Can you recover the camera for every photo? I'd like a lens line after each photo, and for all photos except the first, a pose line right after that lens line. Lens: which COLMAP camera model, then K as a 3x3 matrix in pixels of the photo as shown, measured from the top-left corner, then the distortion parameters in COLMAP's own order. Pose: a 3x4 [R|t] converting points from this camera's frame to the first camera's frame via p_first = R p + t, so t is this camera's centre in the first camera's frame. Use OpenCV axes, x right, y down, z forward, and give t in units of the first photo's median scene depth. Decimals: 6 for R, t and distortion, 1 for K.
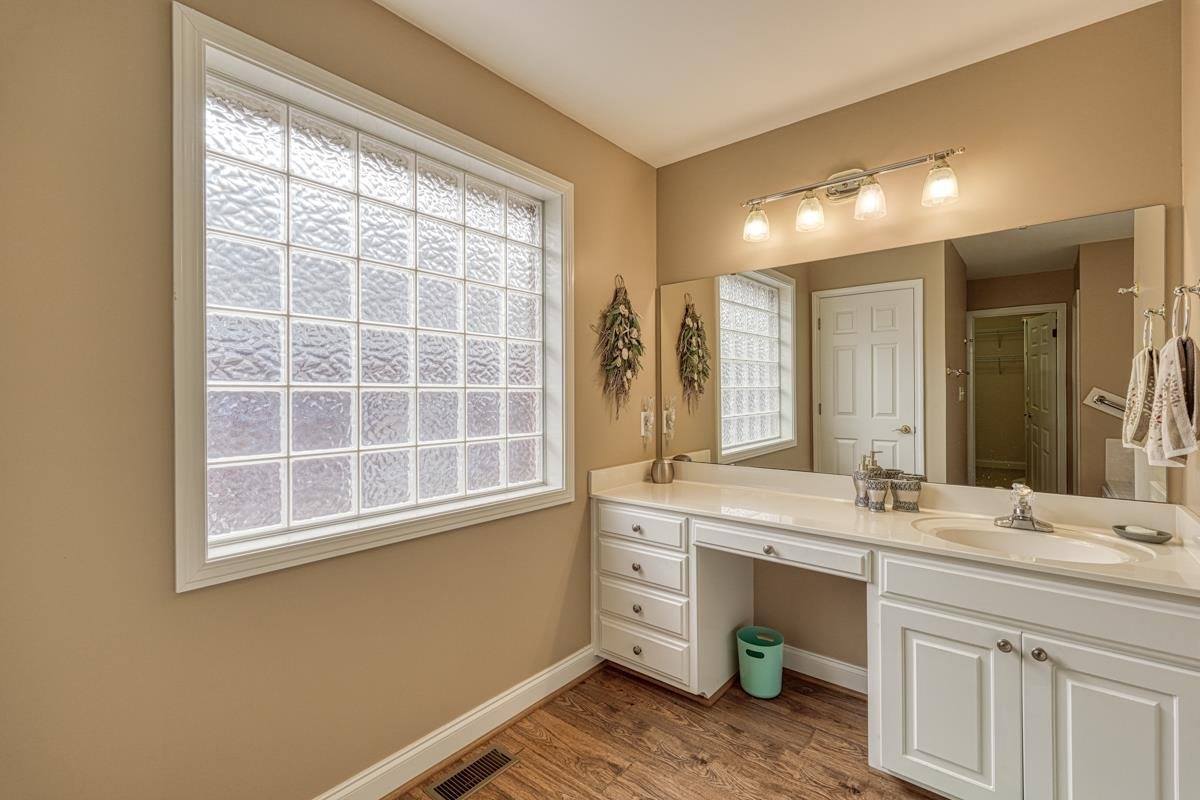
lens RADIAL K [[529.5, 0, 598.6], [0, 529.5, 391.2], [0, 0, 1]] dist [0.002544, 0.000288]
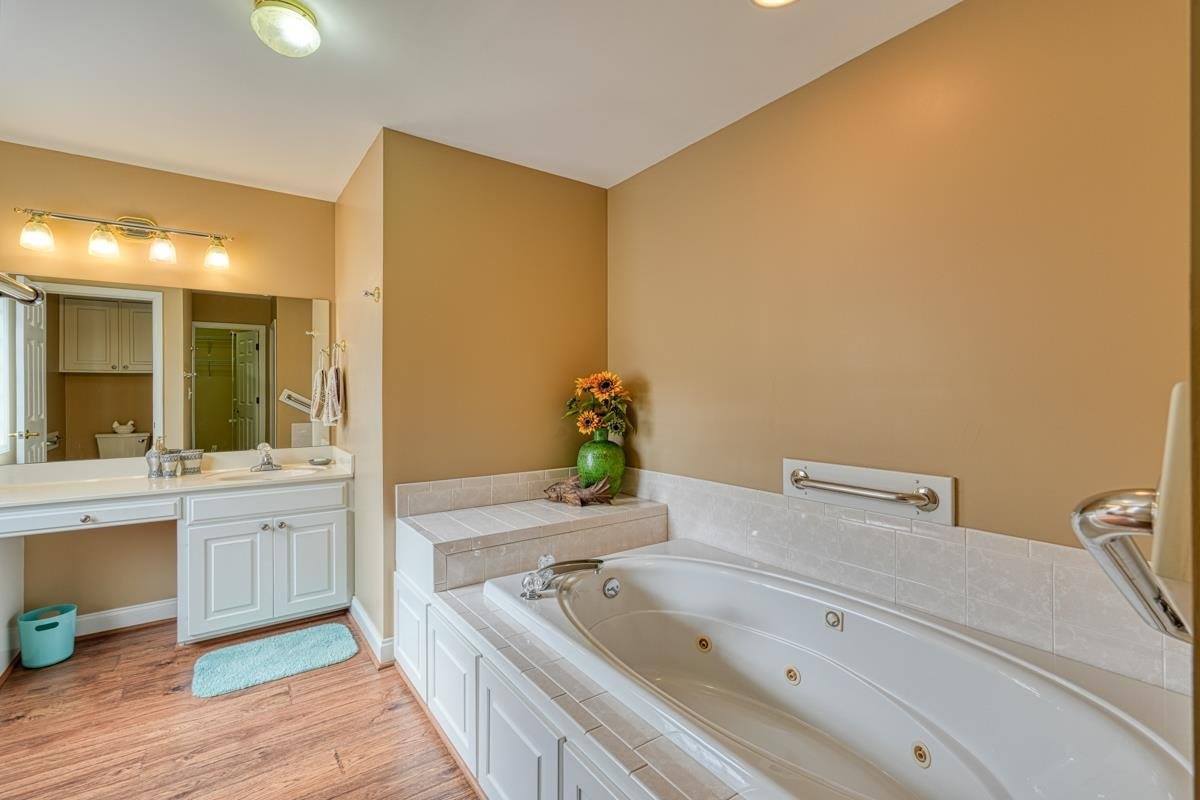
lens RADIAL K [[529.5, 0, 598.9], [0, 529.5, 393.4], [0, 0, 1]] dist [0.002544, 0.000288]
pose [[0.261375, -0.001153, 0.965237, -0.587746], [-0.003065, 0.999993, 0.002025, 0.000449], [-0.965232, -0.003487, 0.261370, -0.500141]]
